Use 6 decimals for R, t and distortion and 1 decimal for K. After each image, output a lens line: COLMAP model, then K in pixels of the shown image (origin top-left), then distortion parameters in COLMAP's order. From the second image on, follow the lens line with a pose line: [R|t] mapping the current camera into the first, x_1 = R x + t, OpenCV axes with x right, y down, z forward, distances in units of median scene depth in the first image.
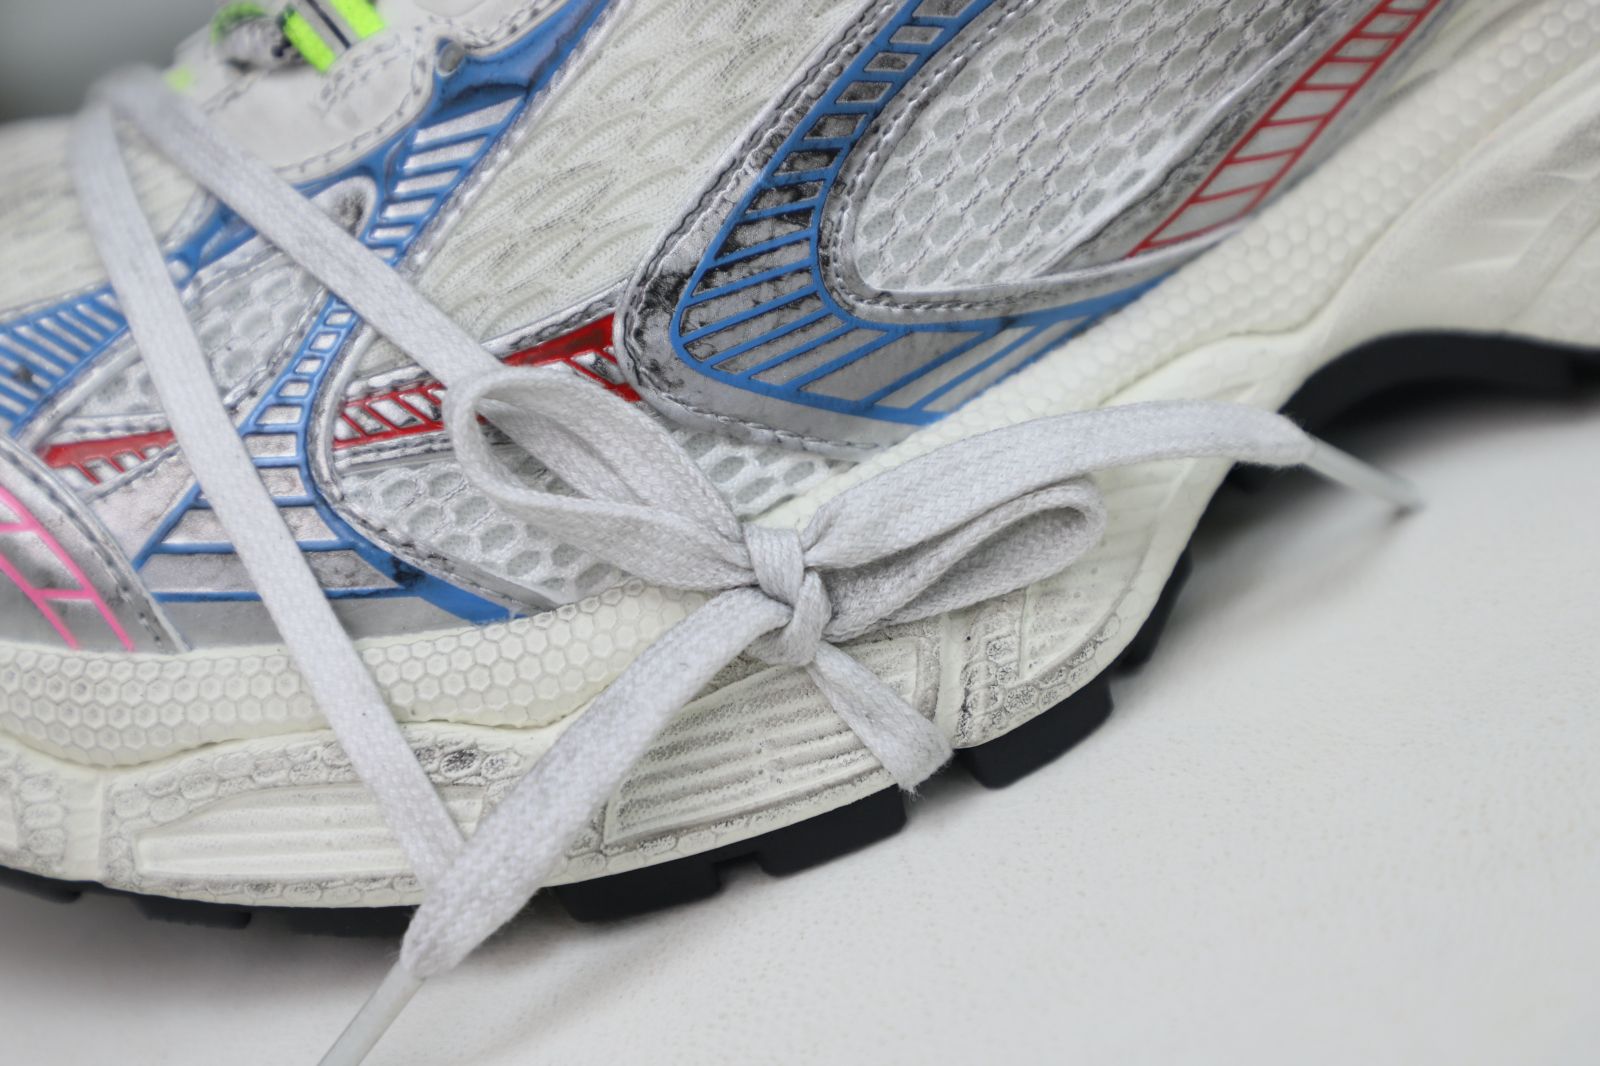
lens RADIAL K [[3985.6, 0, 808.6], [0, 3985.6, 543.4], [0, 0, 1]] dist [0.327546, 0.000000]
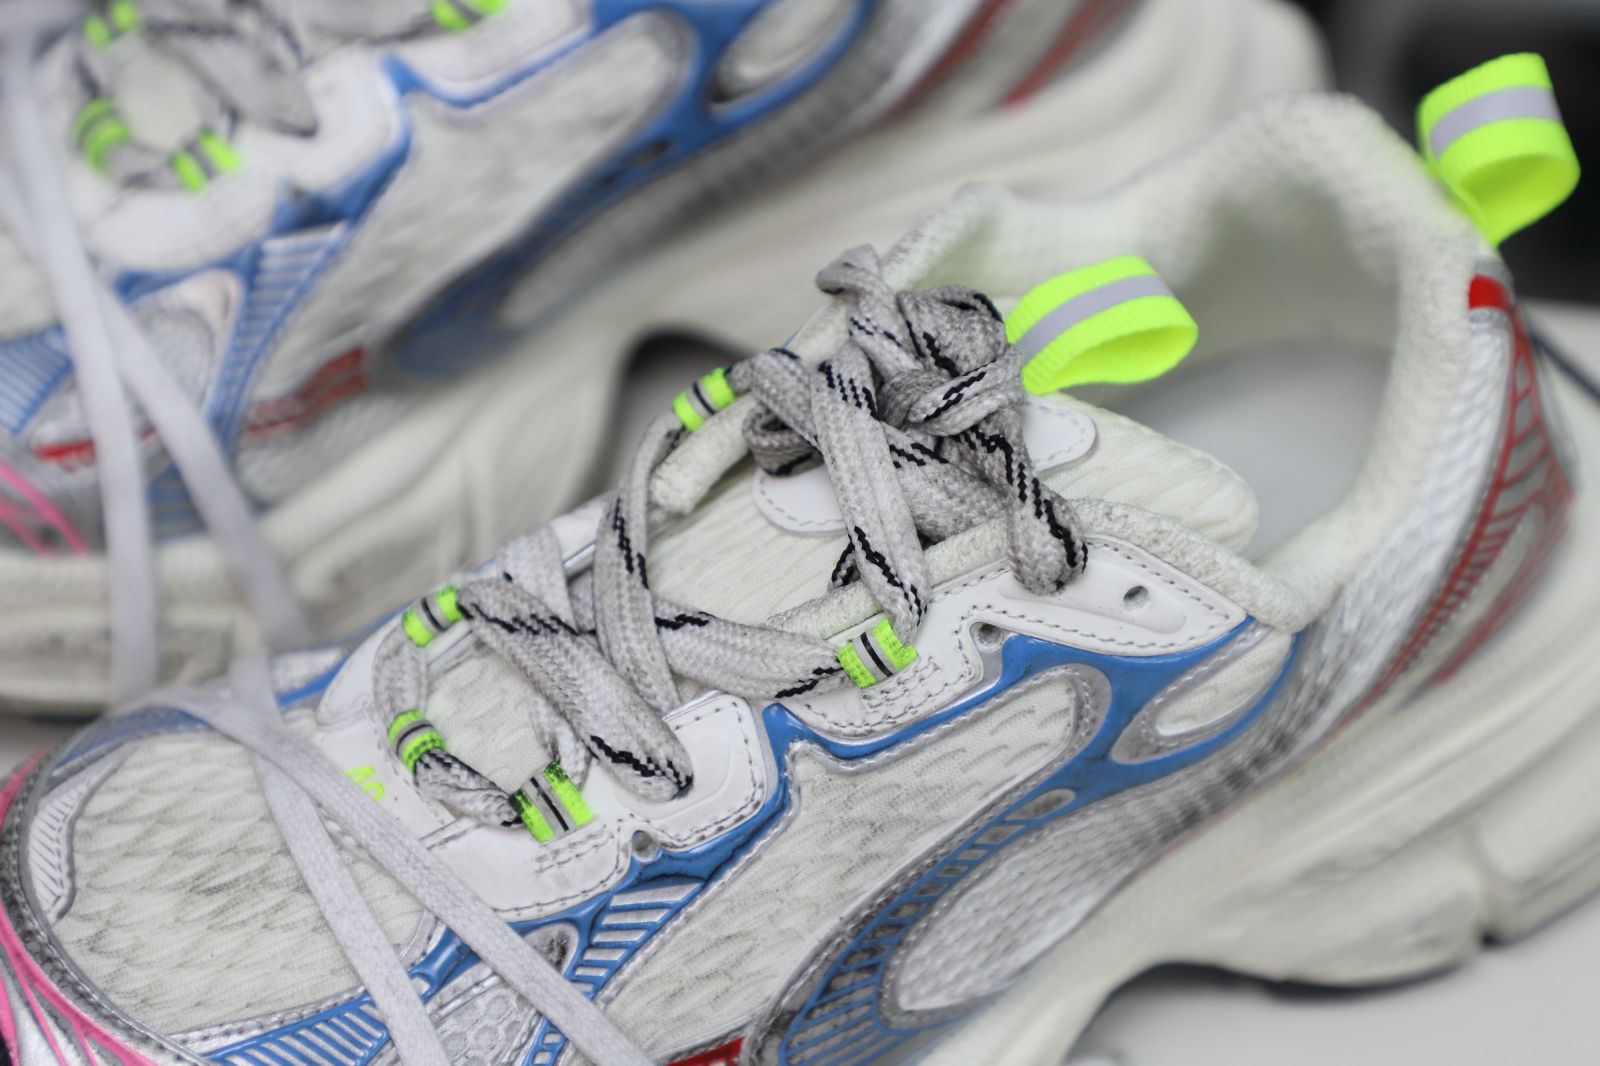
lens RADIAL K [[3985.6, 0, 822.6], [0, 3985.6, 498.1], [0, 0, 1]] dist [0.327546, 0.000000]
pose [[0.886971, 0.030732, 0.460801, -0.670351], [-0.152195, 0.961496, 0.228827, -0.559125], [-0.436026, -0.273095, 0.857497, -0.154065]]
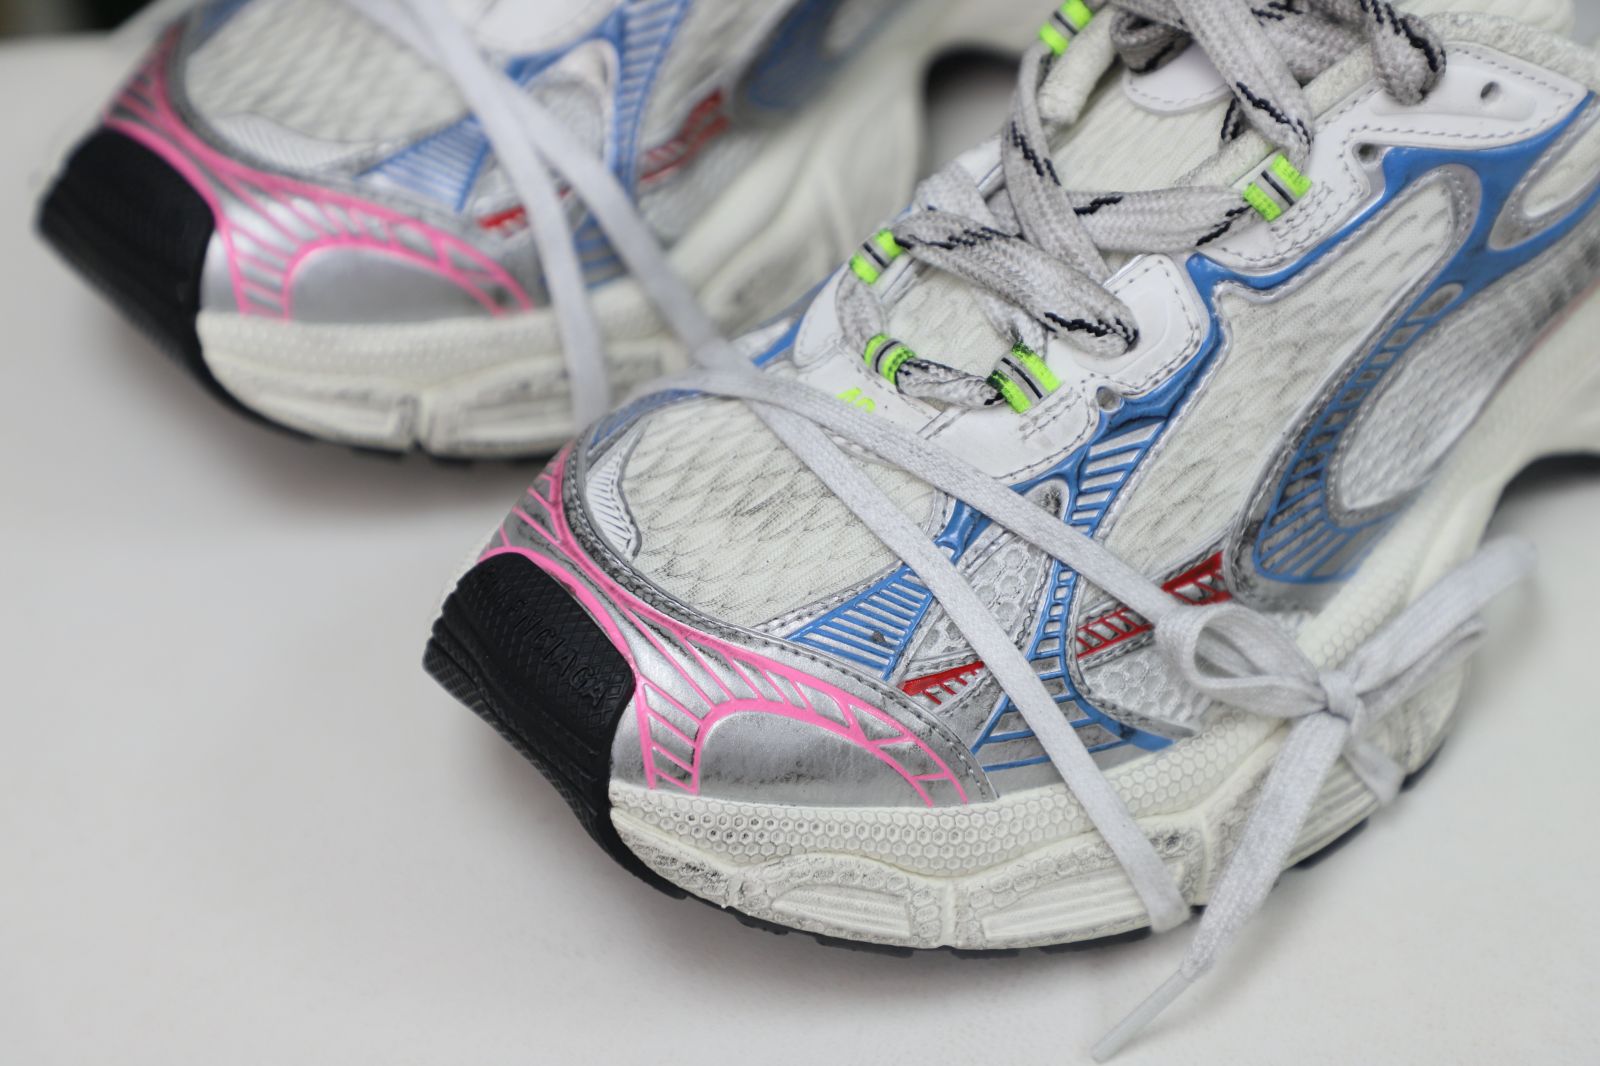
lens RADIAL K [[3985.6, 0, 770.8], [0, 3985.6, 536.6], [0, 0, 1]] dist [0.327546, 0.000000]
pose [[0.876728, -0.149809, 0.457061, -0.935713], [0.051741, 0.974119, 0.220033, -0.423430], [-0.478195, -0.169260, 0.861789, -0.291176]]
